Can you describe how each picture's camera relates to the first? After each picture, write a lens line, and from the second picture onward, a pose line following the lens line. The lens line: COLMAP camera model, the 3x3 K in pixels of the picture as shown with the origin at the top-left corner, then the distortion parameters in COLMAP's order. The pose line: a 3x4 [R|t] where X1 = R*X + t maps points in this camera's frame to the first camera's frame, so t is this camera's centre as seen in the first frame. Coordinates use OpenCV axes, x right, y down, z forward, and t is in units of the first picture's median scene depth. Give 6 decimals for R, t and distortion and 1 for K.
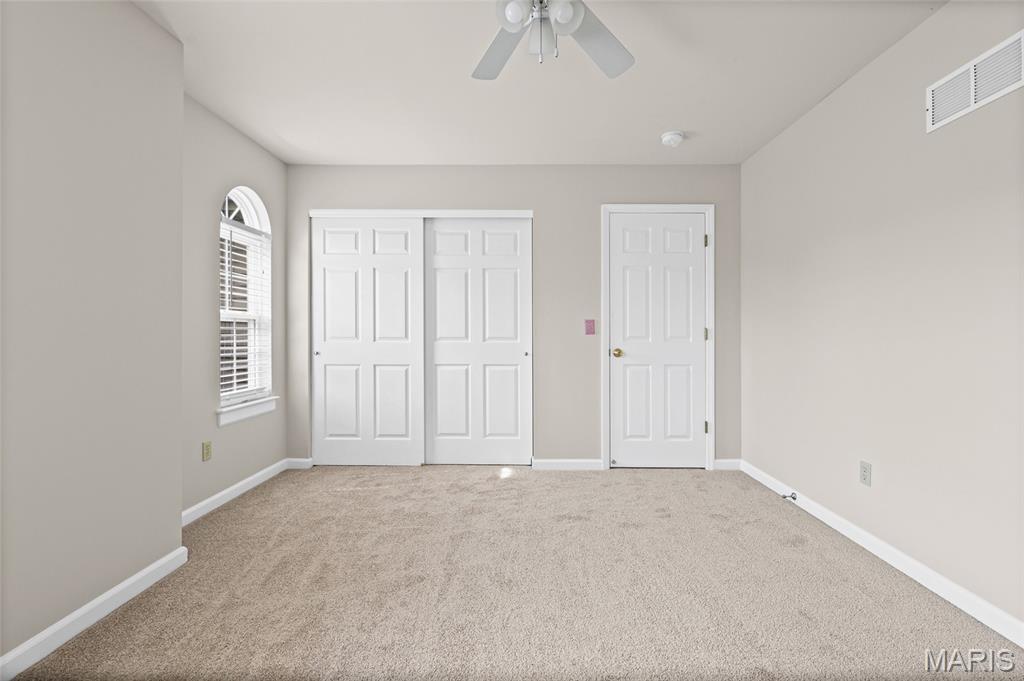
lens RADIAL K [[446.8, 0, 508.9], [0, 446.8, 338.7], [0, 0, 1]] dist [0.000318, 0.000339]
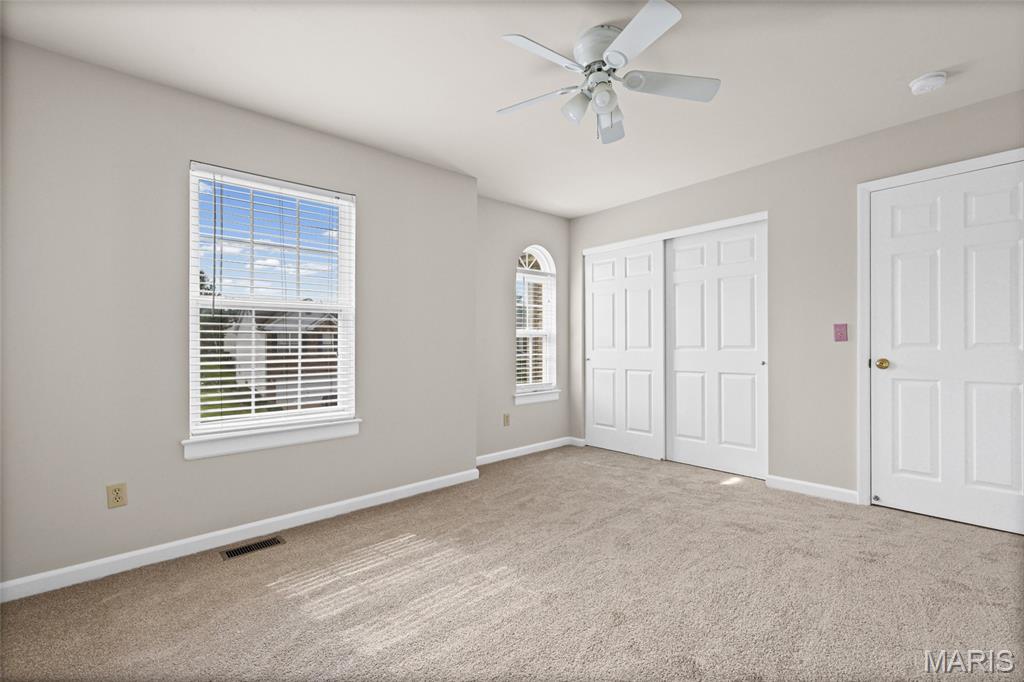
lens RADIAL K [[446.8, 0, 515.3], [0, 446.8, 346.2], [0, 0, 1]] dist [0.000318, 0.000339]
pose [[0.671955, -0.008699, -0.740541, 0.399137], [0.006280, 0.999962, -0.006048, 0.000956], [0.740566, -0.000586, 0.671984, -0.030941]]
